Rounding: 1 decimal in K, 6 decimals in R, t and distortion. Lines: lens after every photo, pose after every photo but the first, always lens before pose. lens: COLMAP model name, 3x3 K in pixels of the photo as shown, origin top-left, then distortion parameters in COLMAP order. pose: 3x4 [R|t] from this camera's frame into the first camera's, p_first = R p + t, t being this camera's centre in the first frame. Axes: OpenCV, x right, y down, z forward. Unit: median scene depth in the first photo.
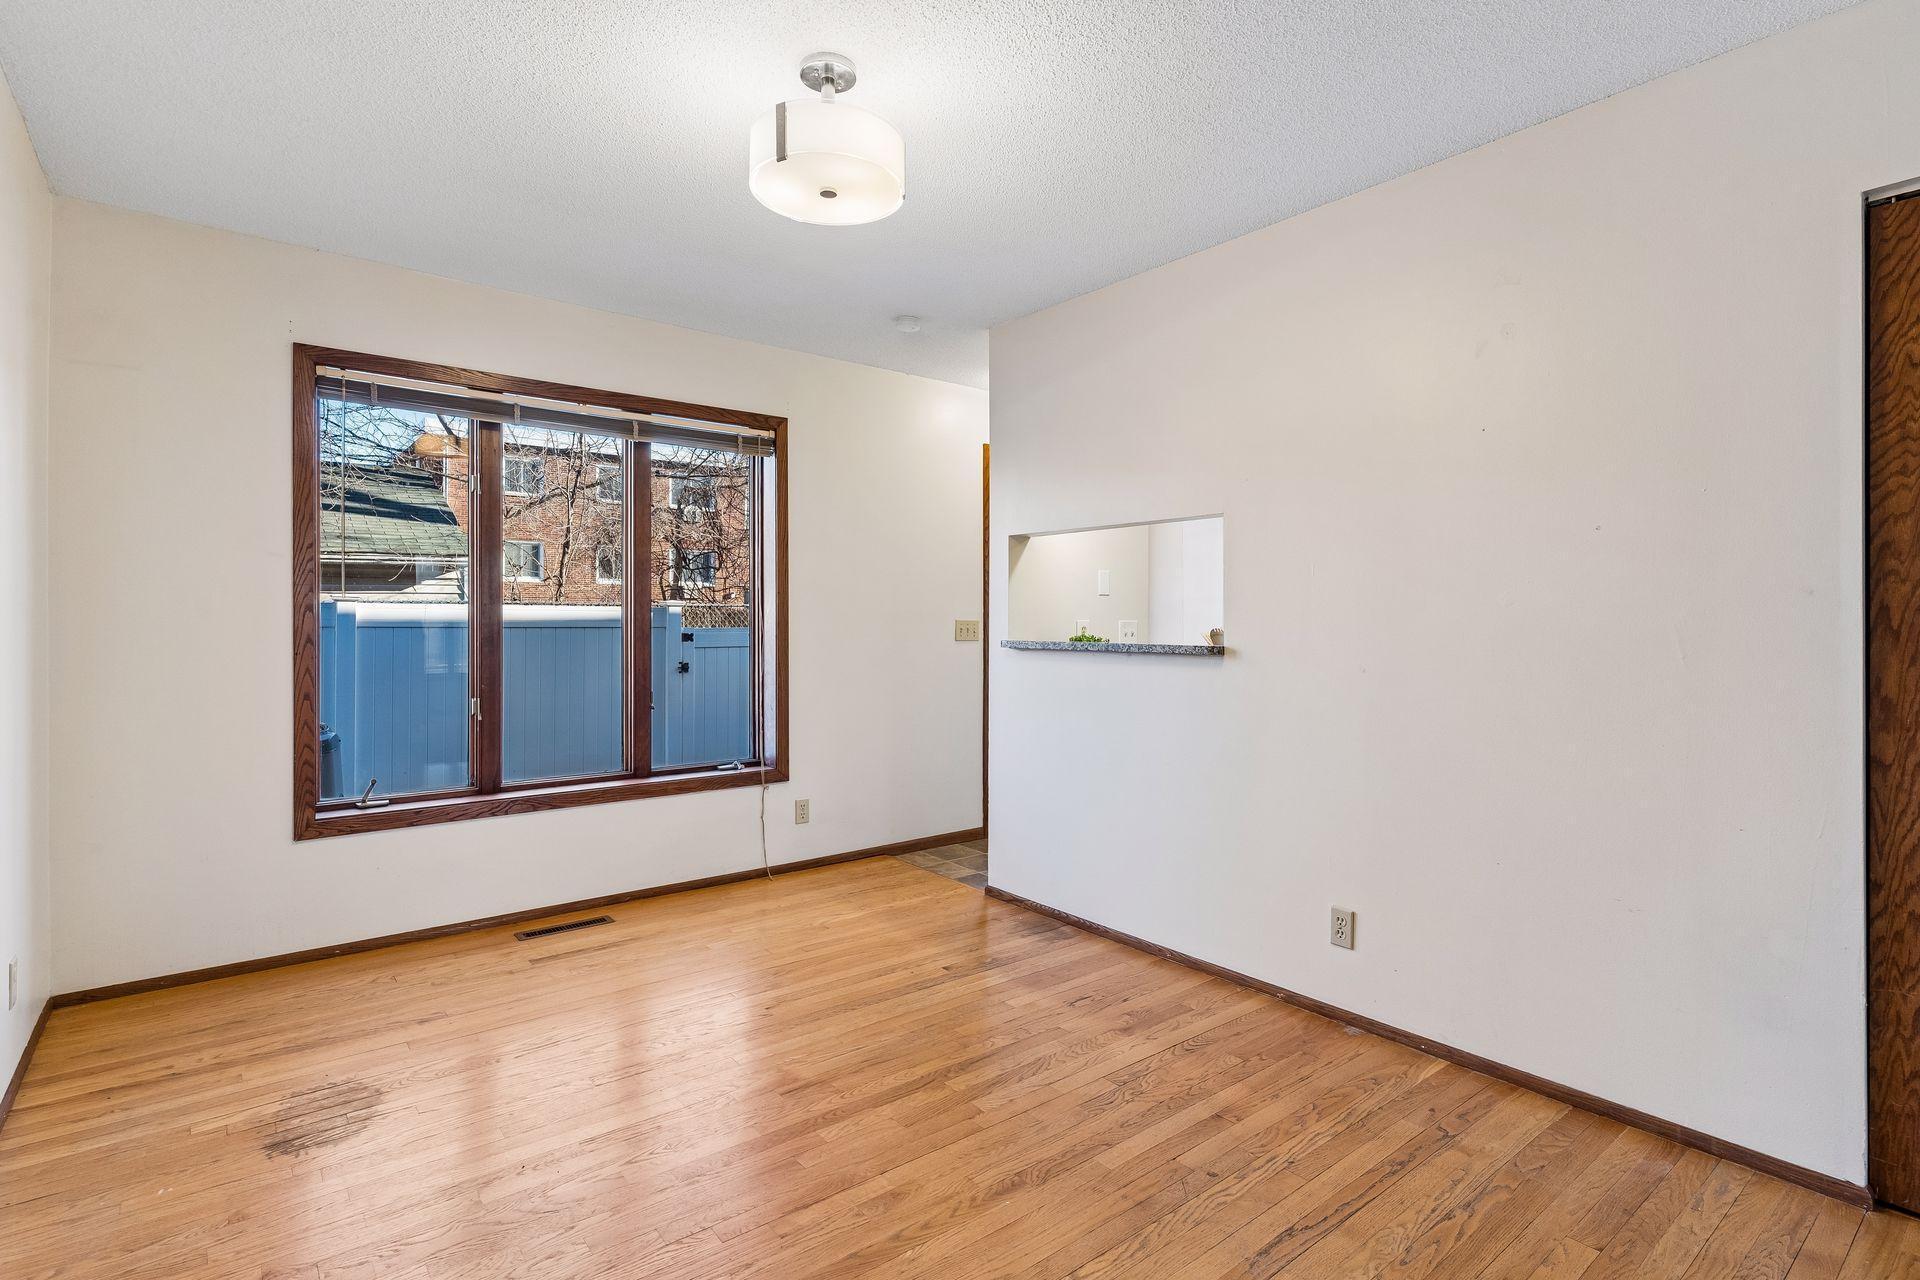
lens RADIAL K [[923.5, 0, 962.5], [0, 923.5, 627.2], [0, 0, 1]] dist [0.000825, 0.000145]
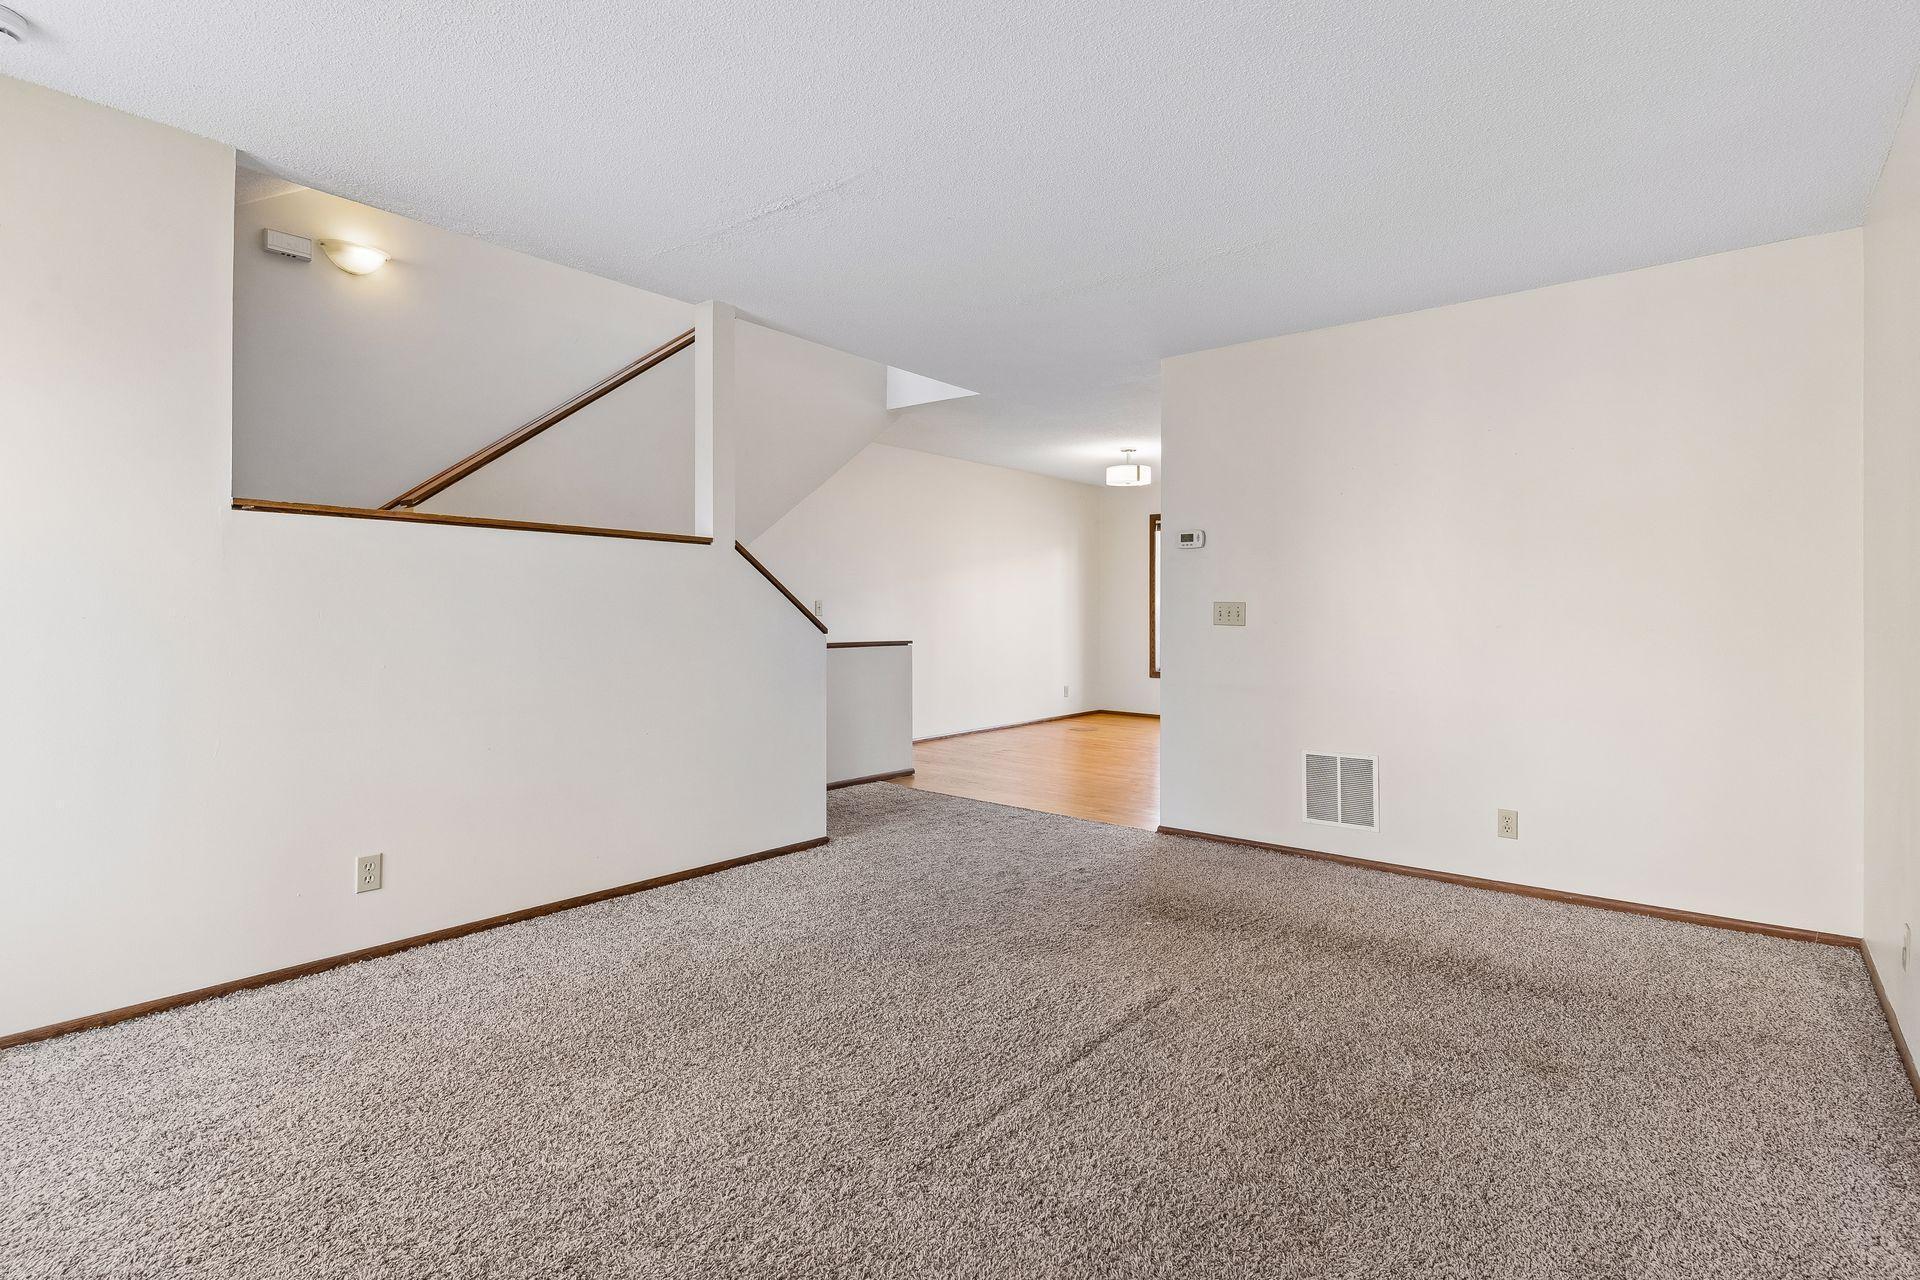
lens RADIAL K [[923.5, 0, 962.5], [0, 923.5, 627.2], [0, 0, 1]] dist [0.000825, 0.000145]
pose [[0.199762, 0.018261, -0.979674, 2.380310], [-0.005613, 0.999831, 0.017492, 0.014930], [0.979828, 0.002005, 0.199831, -0.244797]]
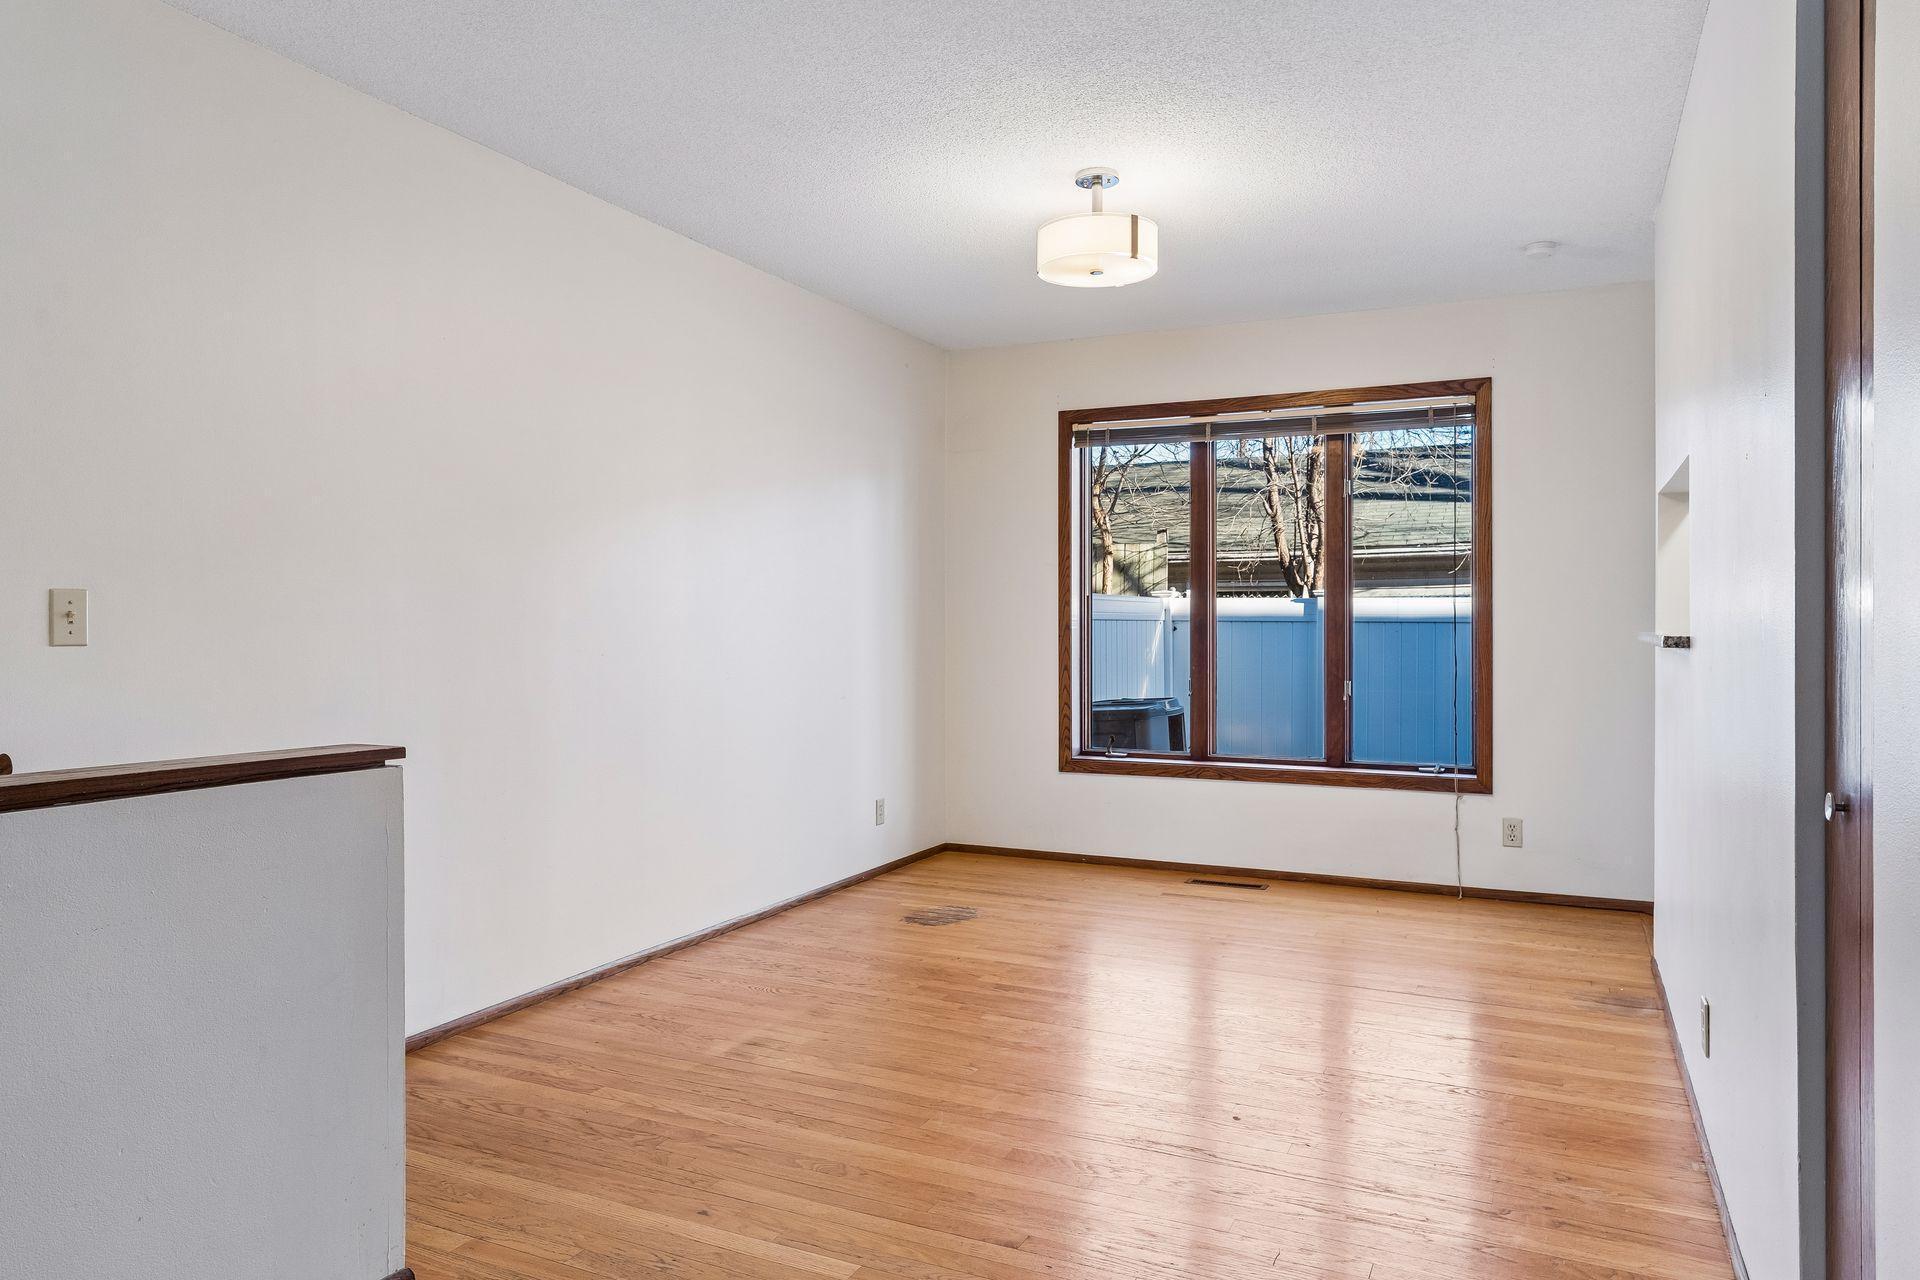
lens RADIAL K [[1258.0, 0, 967.7], [0, 1258.0, 628.1], [0, 0, 1]] dist [-0.000263, 0.000271]
pose [[0.441001, 0.003498, -0.897500, 1.000042], [-0.003749, 0.999991, 0.002055, 0.014620], [0.897499, 0.002458, 0.441011, 0.051360]]
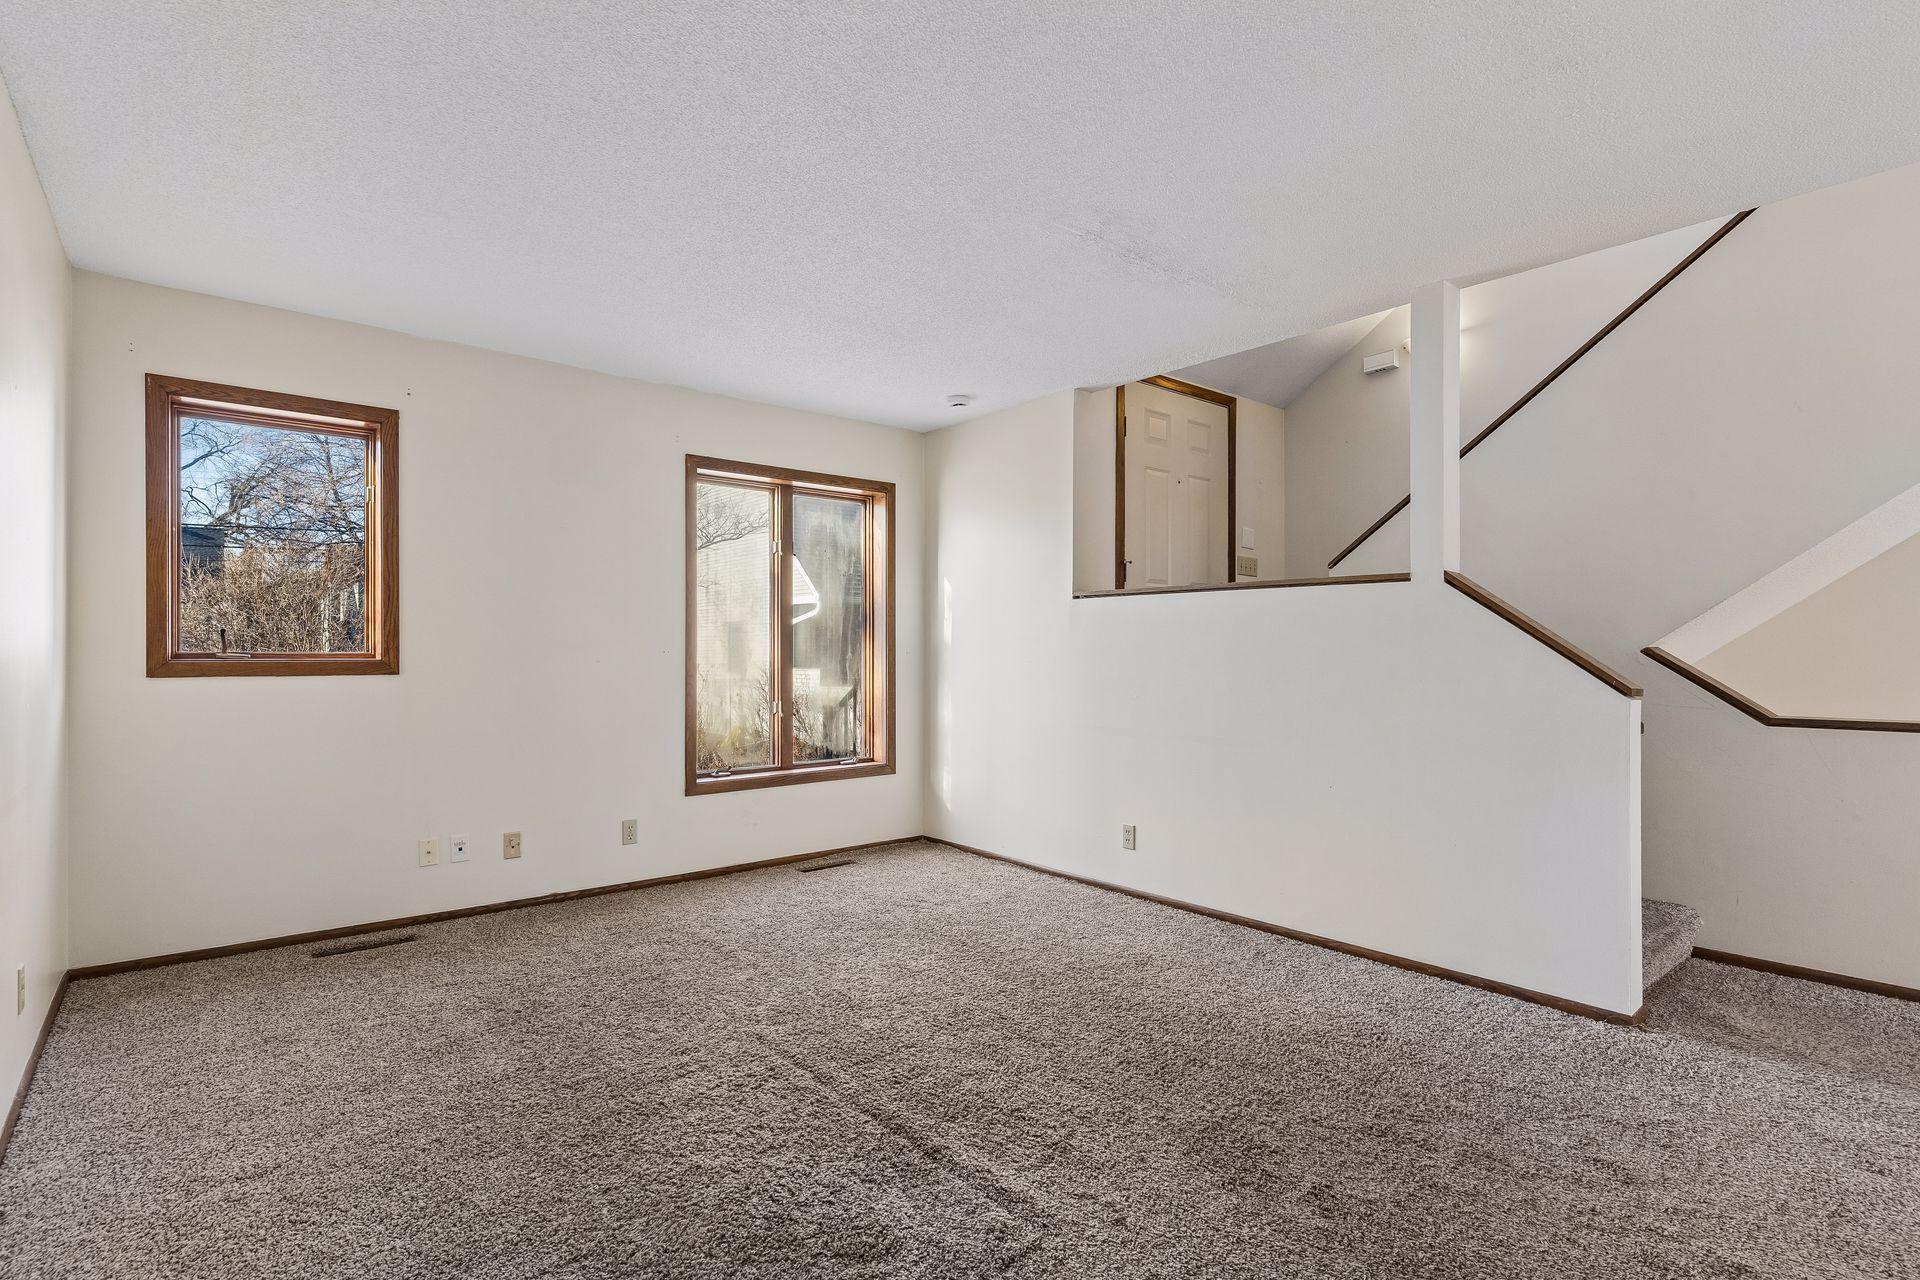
lens RADIAL K [[931.7, 0, 970.1], [0, 931.7, 651.7], [0, 0, 1]] dist [0.002716, 0.000308]
pose [[-0.999732, -0.000363, -0.023145, 1.536584], [-0.000354, 1.000000, -0.000383, 0.008375], [0.023145, -0.000374, -0.999732, 0.836622]]
